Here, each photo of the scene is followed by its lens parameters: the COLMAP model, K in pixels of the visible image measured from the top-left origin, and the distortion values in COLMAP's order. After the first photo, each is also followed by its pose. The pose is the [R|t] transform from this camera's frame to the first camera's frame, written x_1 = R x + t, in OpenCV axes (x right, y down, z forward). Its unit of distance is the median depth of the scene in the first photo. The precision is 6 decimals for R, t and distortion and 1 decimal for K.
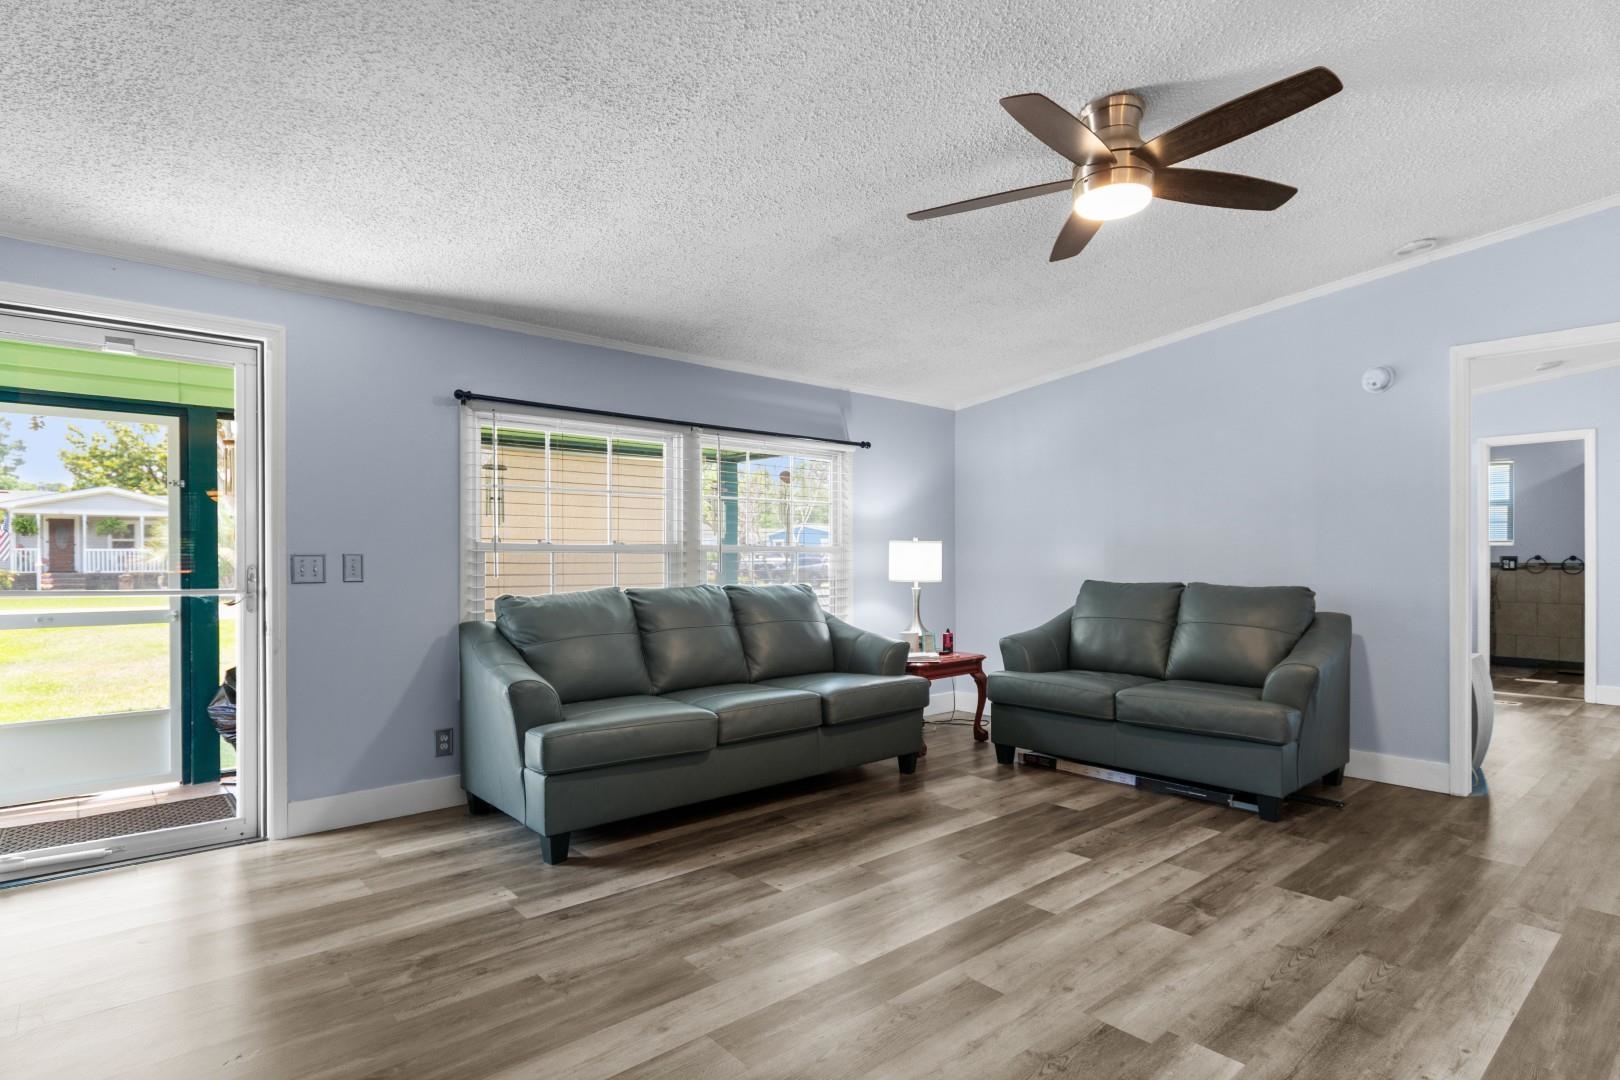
lens RADIAL K [[841.3, 0, 805.0], [0, 841.3, 553.4], [0, 0, 1]] dist [0.002024, -0.000783]
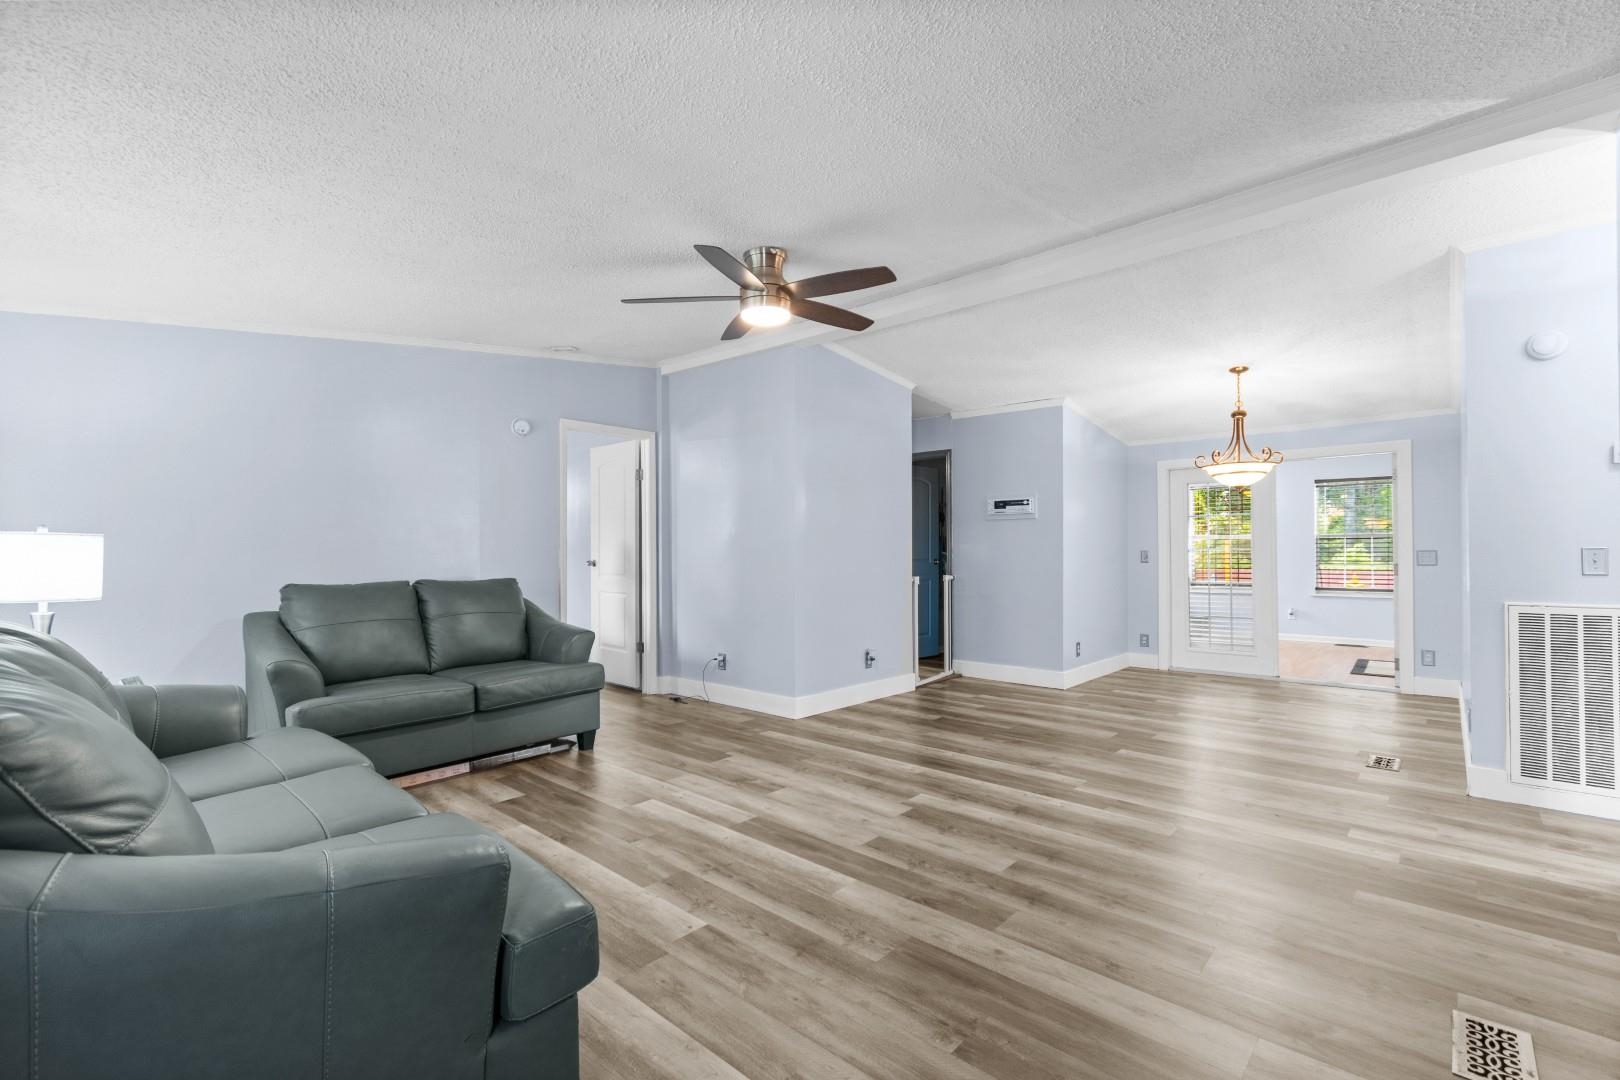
lens RADIAL K [[722.3, 0, 812.1], [0, 722.3, 551.0], [0, 0, 1]] dist [0.003553, 0.000481]
pose [[-0.127185, 0.002146, 0.991877, -0.805211], [0.002806, 0.999994, -0.001804, 0.000833], [-0.991875, 0.002554, -0.127190, 0.973756]]
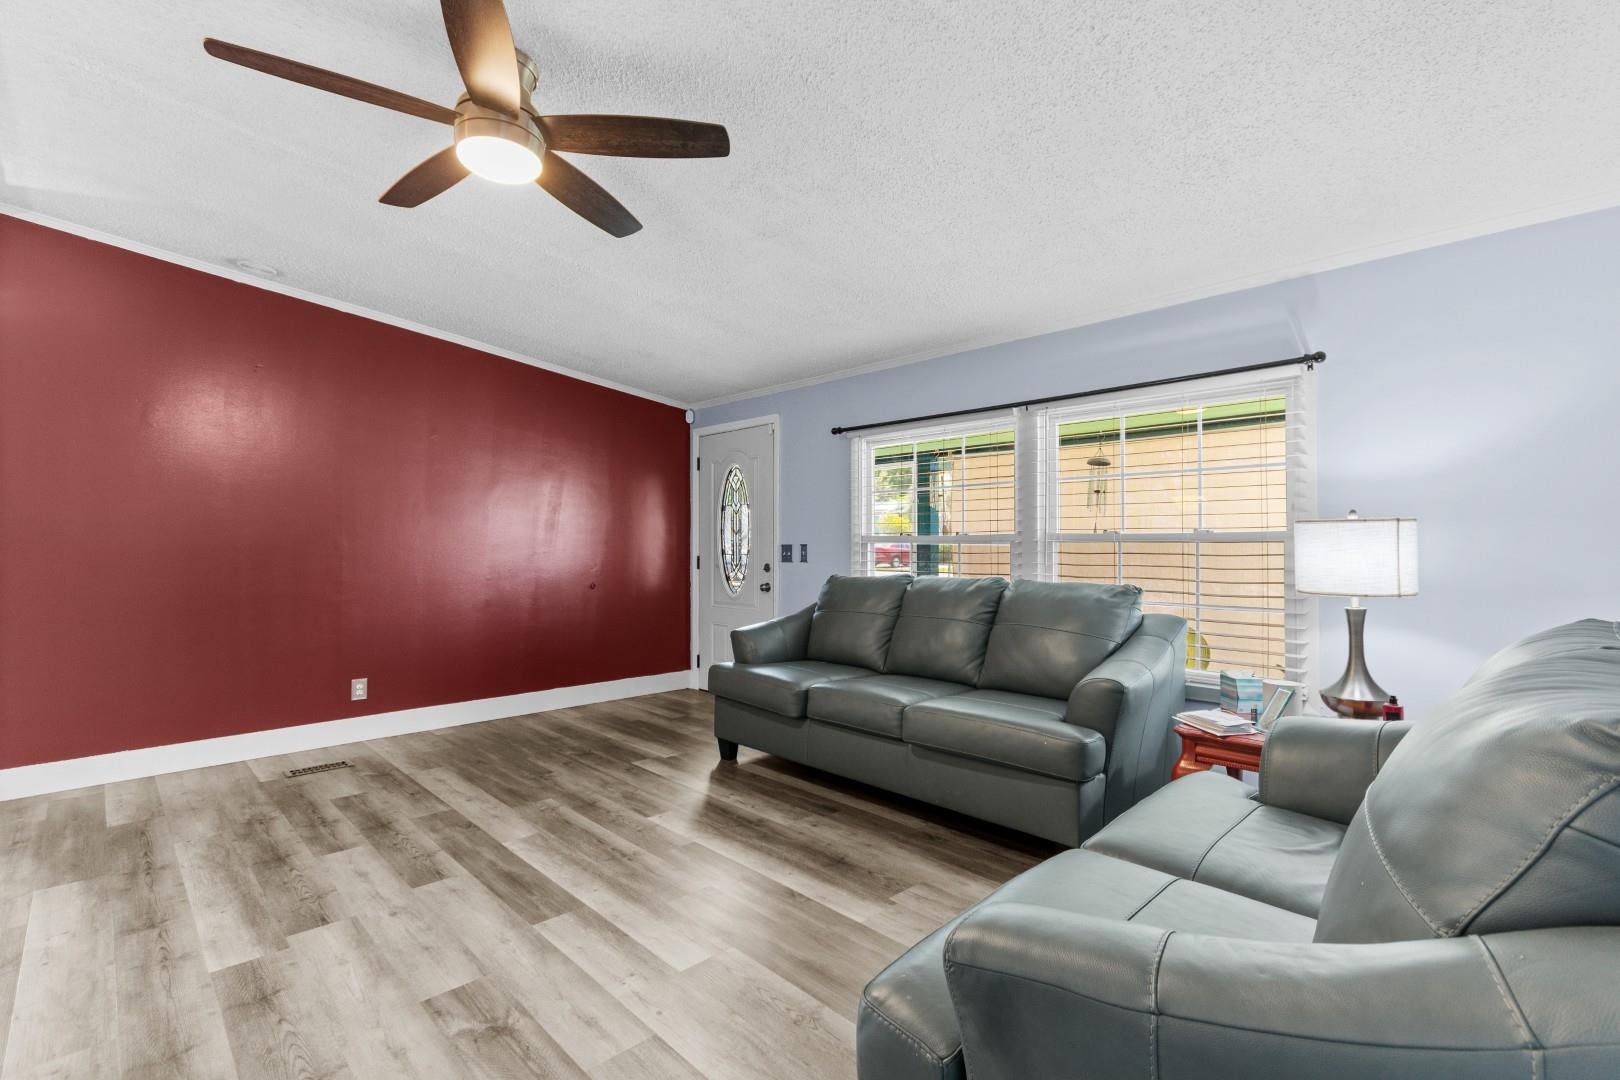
lens RADIAL K [[731.8, 0, 810.0], [0, 731.8, 540.0], [0, 0, 1]] dist [0.001993, 0.000919]
pose [[0.062081, -0.006903, -0.998047, 1.048570], [0.000945, 0.999976, -0.006857, 0.001444], [0.998071, -0.000517, 0.062086, 1.157409]]
